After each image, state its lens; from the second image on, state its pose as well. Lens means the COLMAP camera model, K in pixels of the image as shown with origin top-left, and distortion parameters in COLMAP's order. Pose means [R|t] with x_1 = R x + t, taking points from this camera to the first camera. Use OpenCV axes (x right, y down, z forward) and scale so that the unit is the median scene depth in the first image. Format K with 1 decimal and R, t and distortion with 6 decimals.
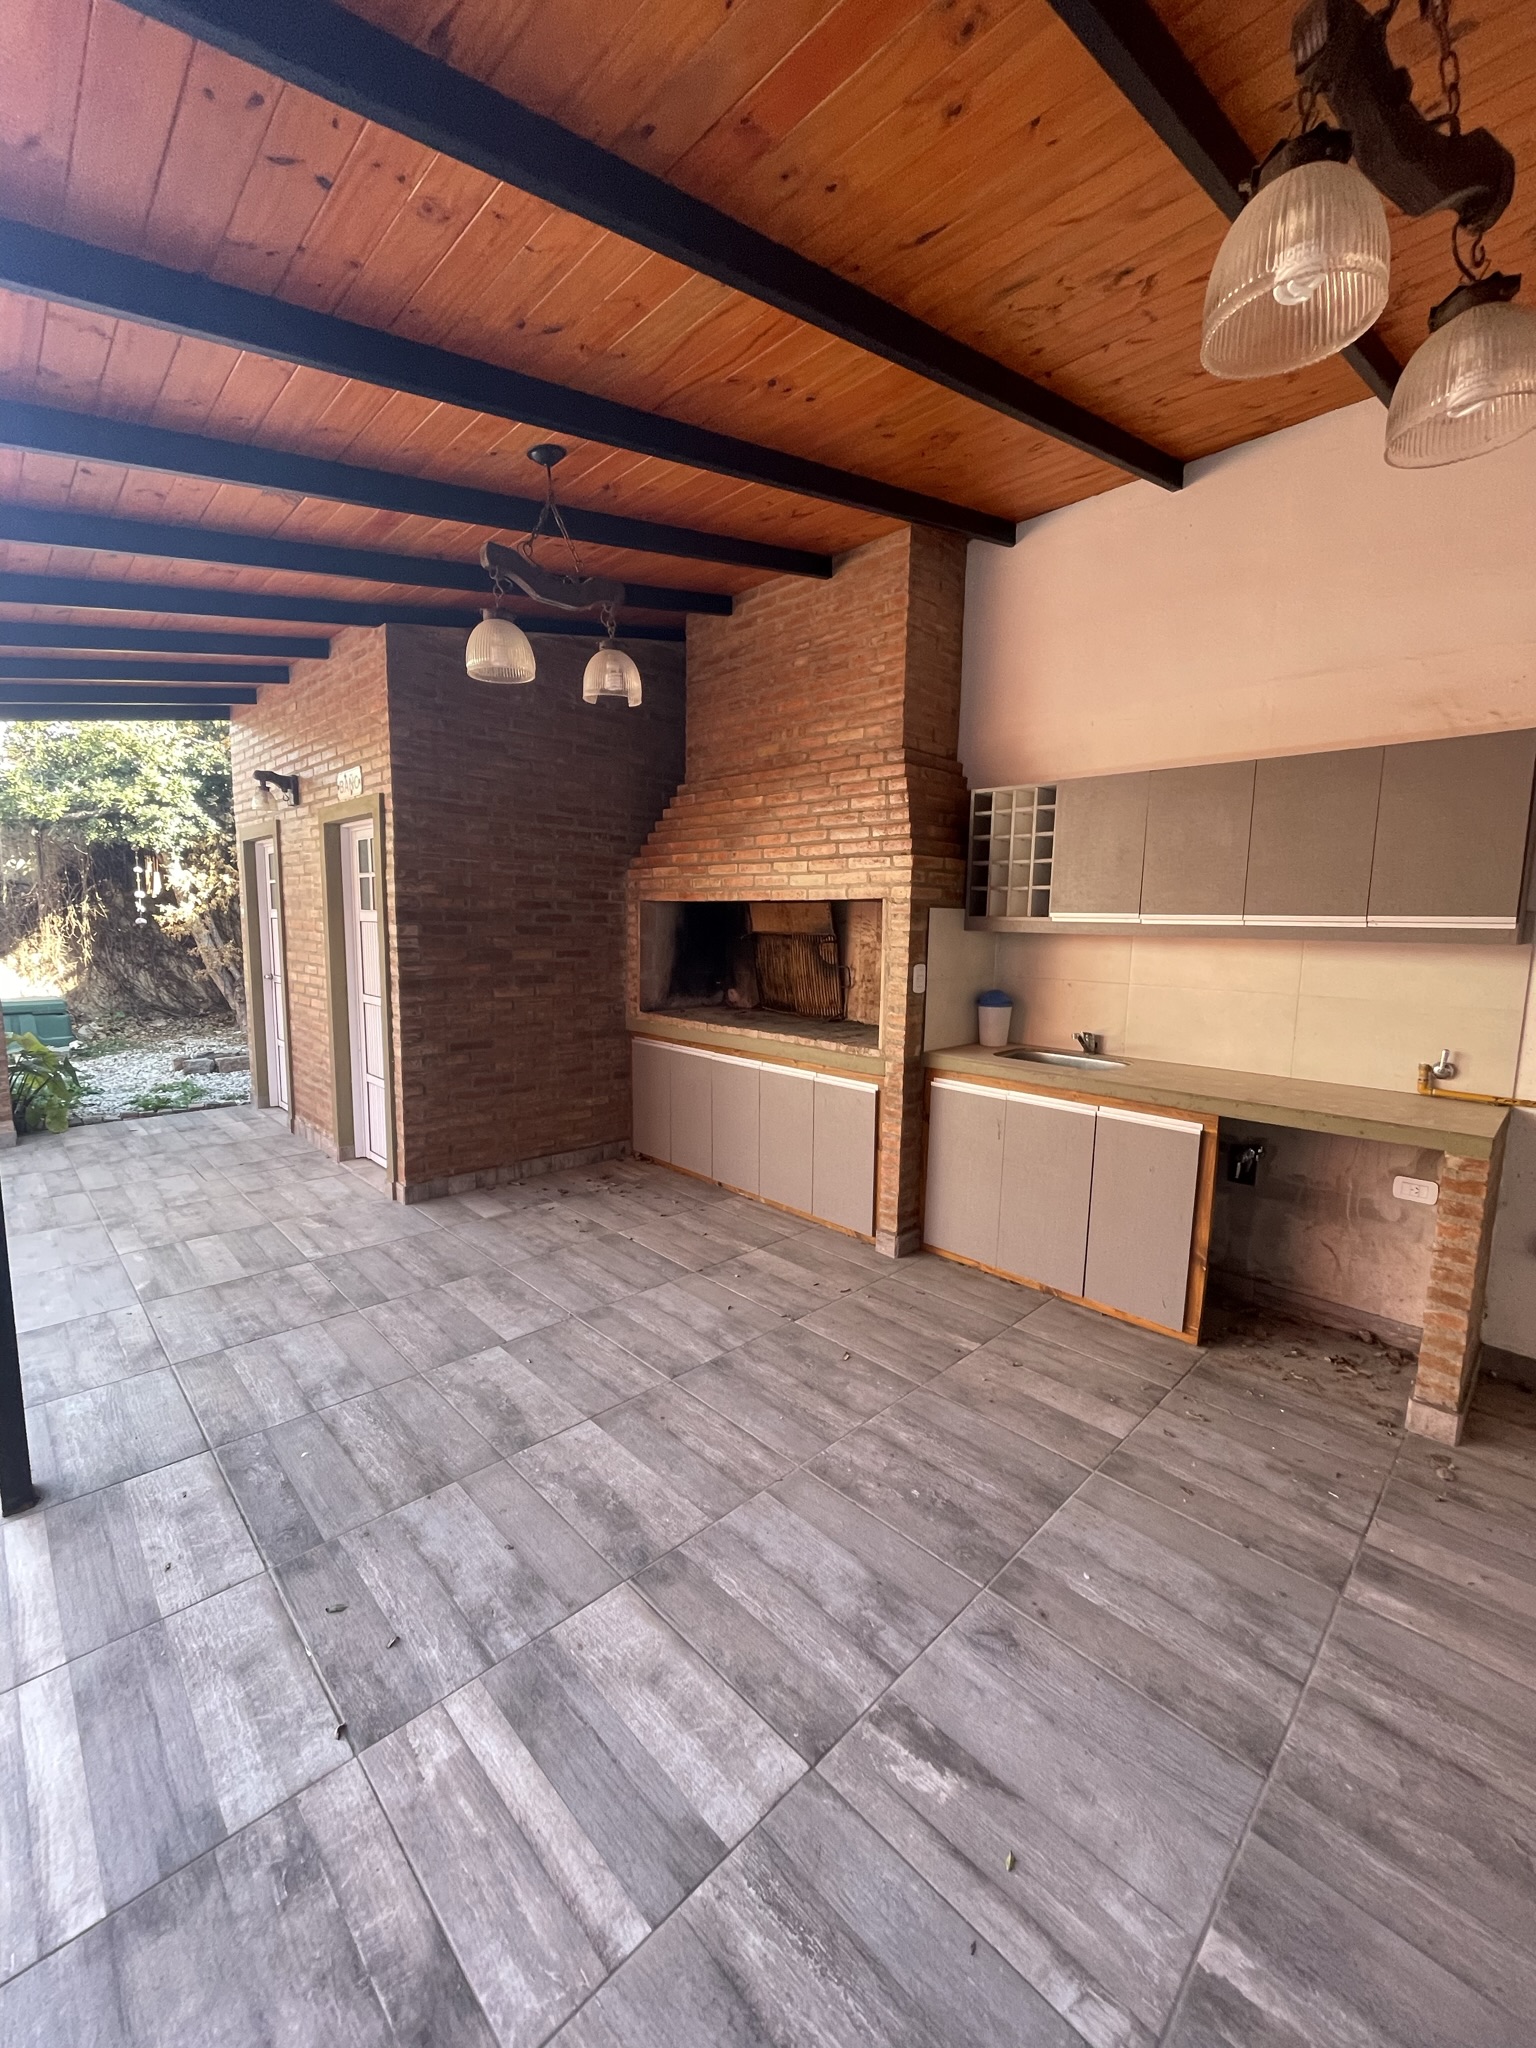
lens RADIAL K [[821.6, 0, 769.1], [0, 821.6, 1031.2], [0, 0, 1]] dist [-0.006872, 0.000079]
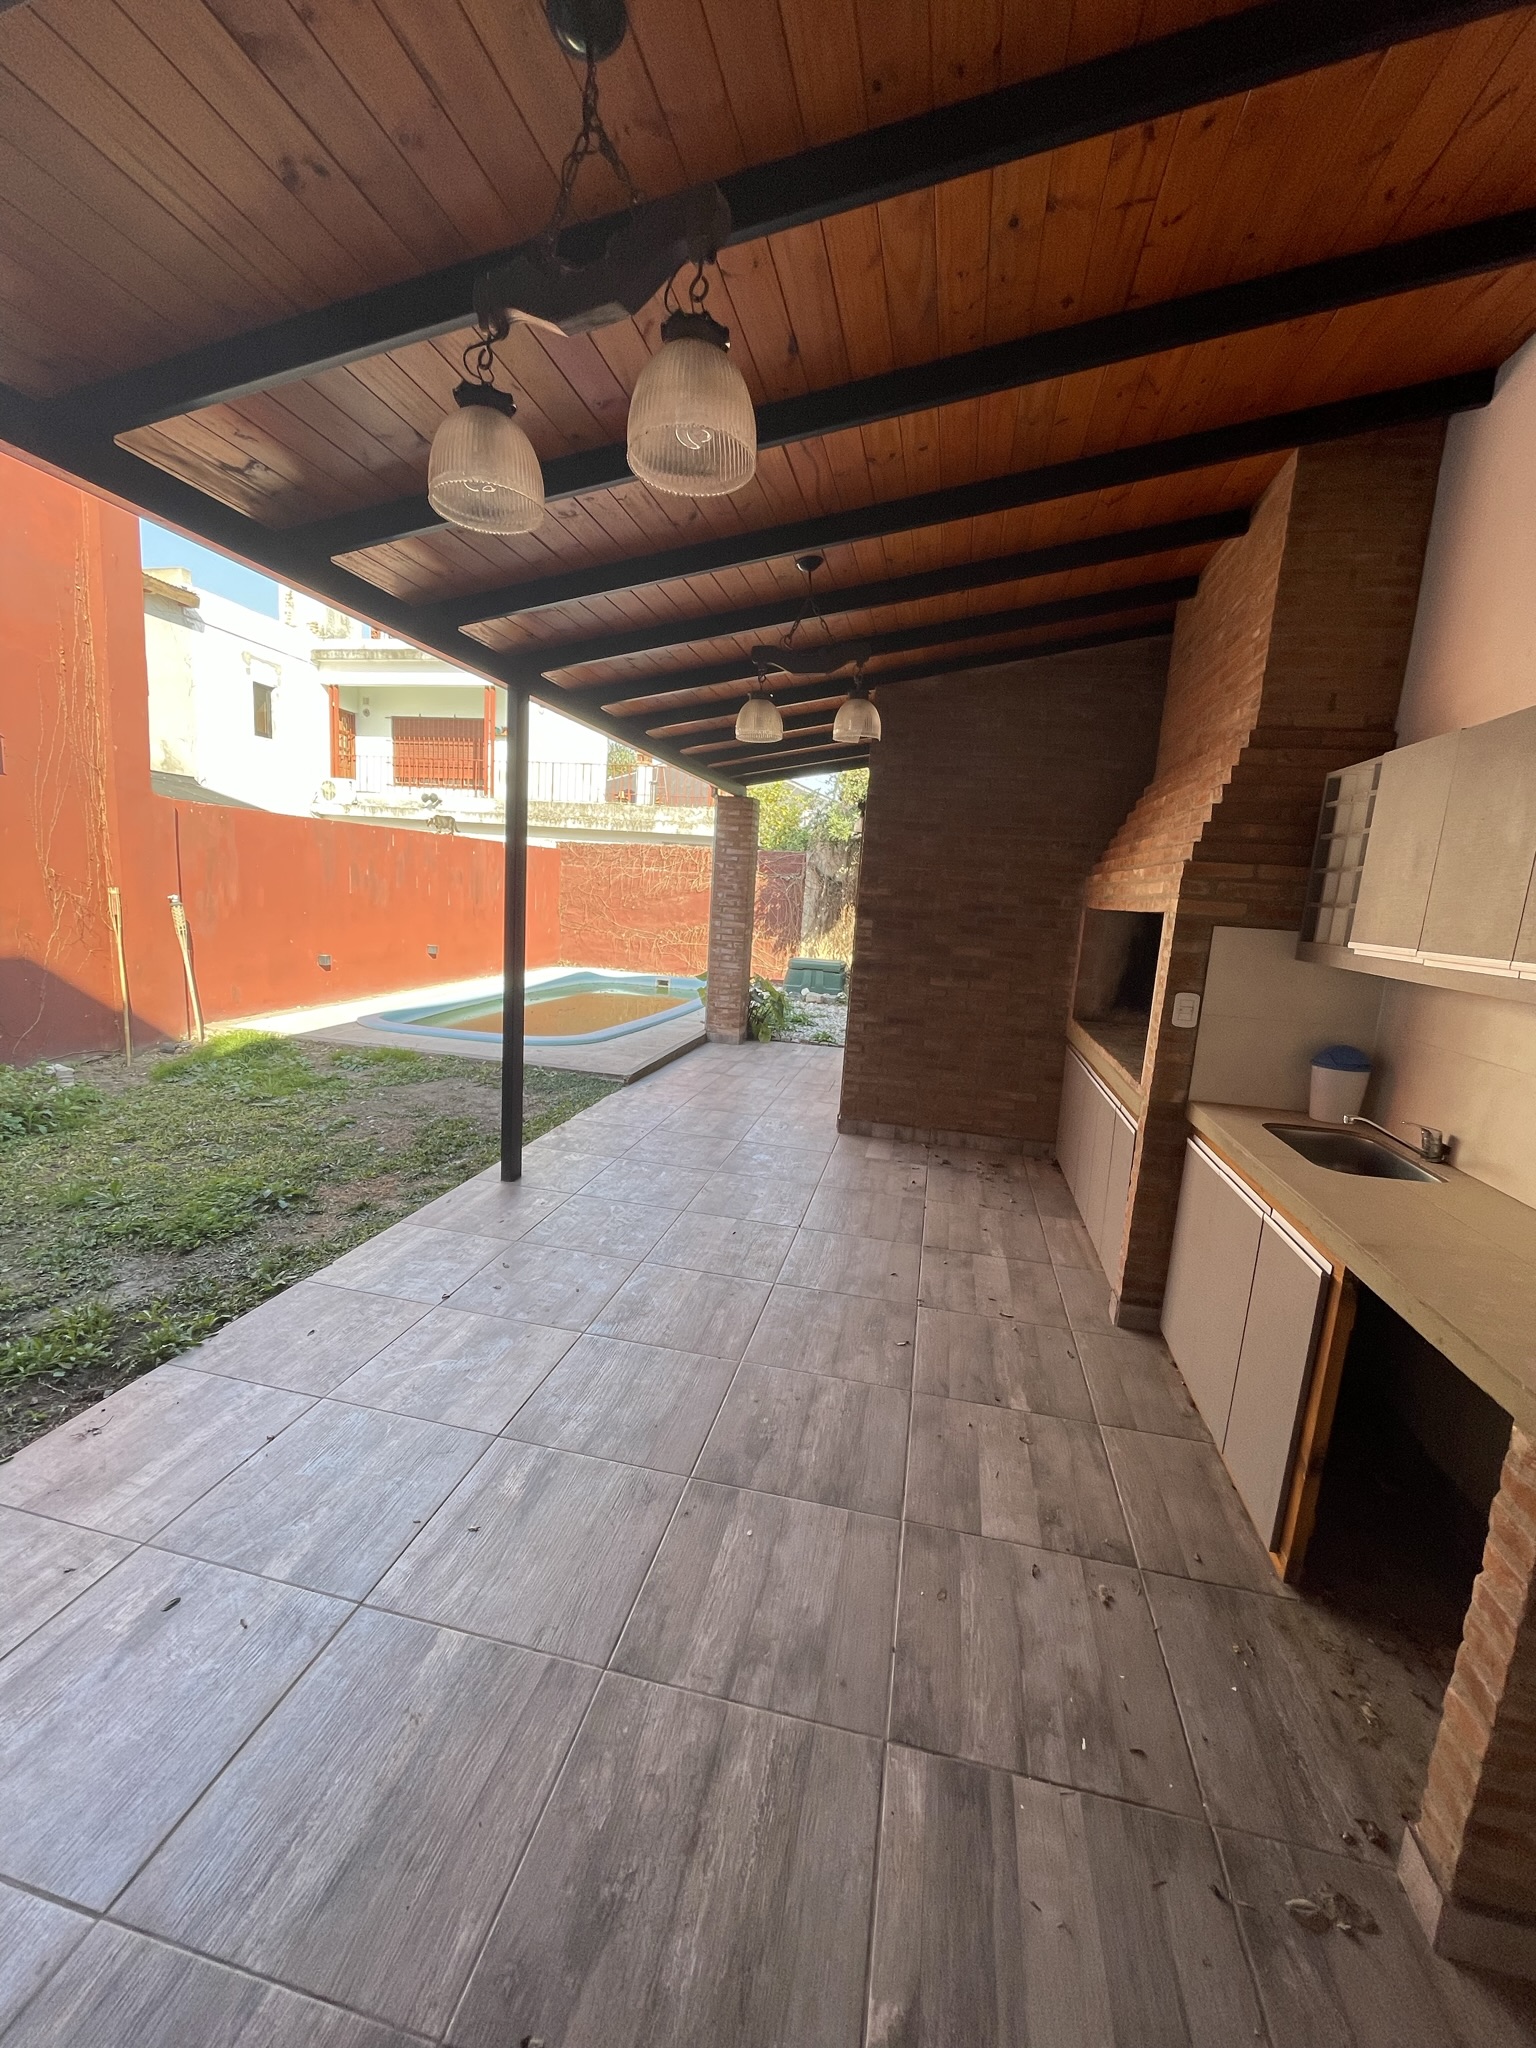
lens RADIAL K [[821.6, 0, 766.8], [0, 821.6, 1021.6], [0, 0, 1]] dist [-0.006872, 0.000079]
pose [[0.546841, 0.149909, -0.823706, 0.615191], [-0.164577, 0.983891, 0.069802, -0.038824], [0.820901, 0.097392, 0.562704, 0.178801]]
